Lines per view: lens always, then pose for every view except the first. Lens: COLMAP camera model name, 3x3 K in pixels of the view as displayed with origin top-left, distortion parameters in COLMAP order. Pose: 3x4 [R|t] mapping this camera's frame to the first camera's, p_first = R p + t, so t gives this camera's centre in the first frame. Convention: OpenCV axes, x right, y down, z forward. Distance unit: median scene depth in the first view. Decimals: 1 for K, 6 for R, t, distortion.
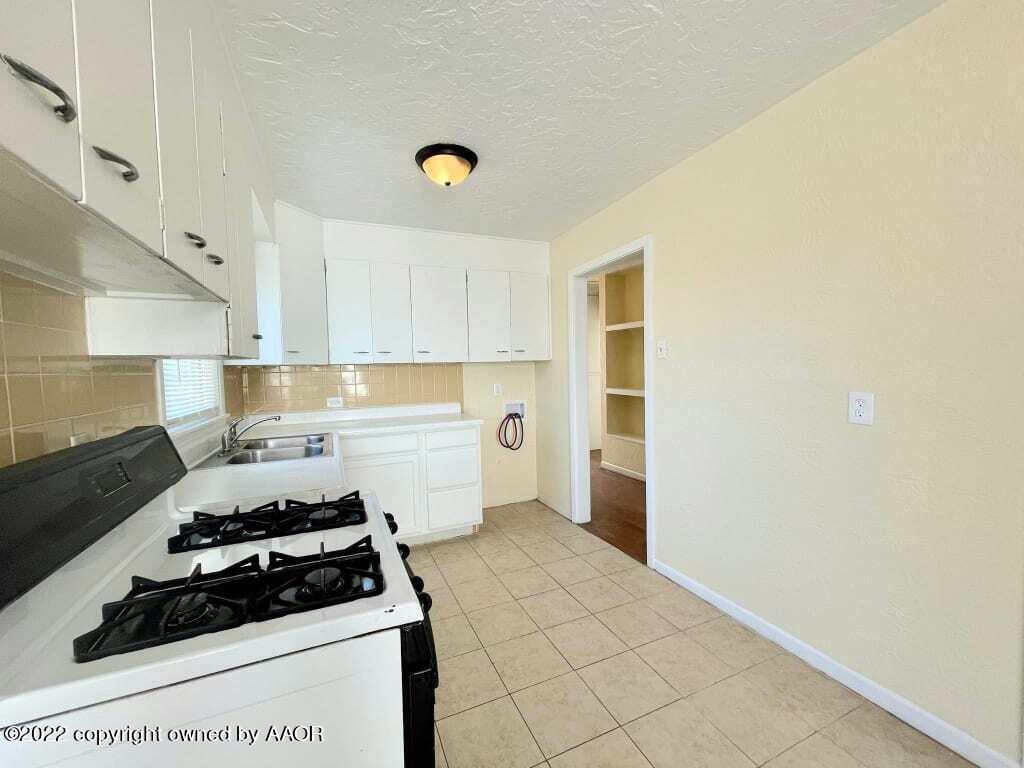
lens RADIAL K [[412.7, 0, 508.8], [0, 412.7, 384.1], [0, 0, 1]] dist [0.001185, -0.000041]
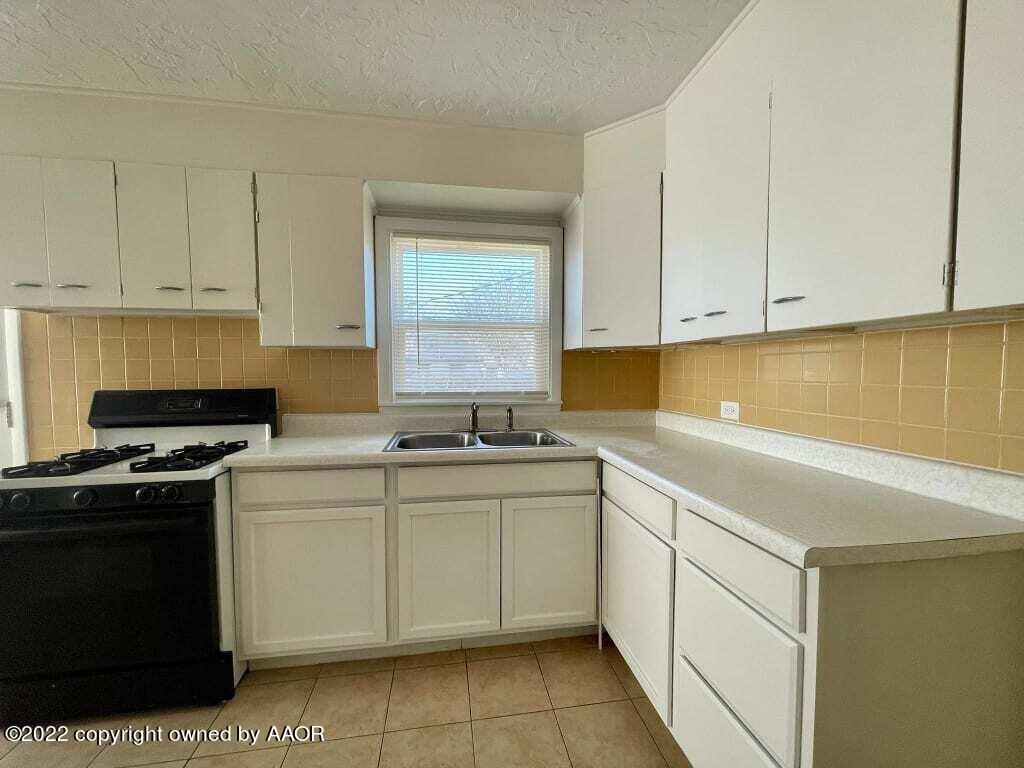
lens RADIAL K [[412.7, 0, 510.9], [0, 412.7, 388.2], [0, 0, 1]] dist [0.001185, -0.000041]
pose [[-0.252192, 0.068283, -0.965265, 0.197237], [-0.025794, 0.996678, 0.077245, -0.022662], [0.967333, 0.044379, -0.249593, 0.852669]]
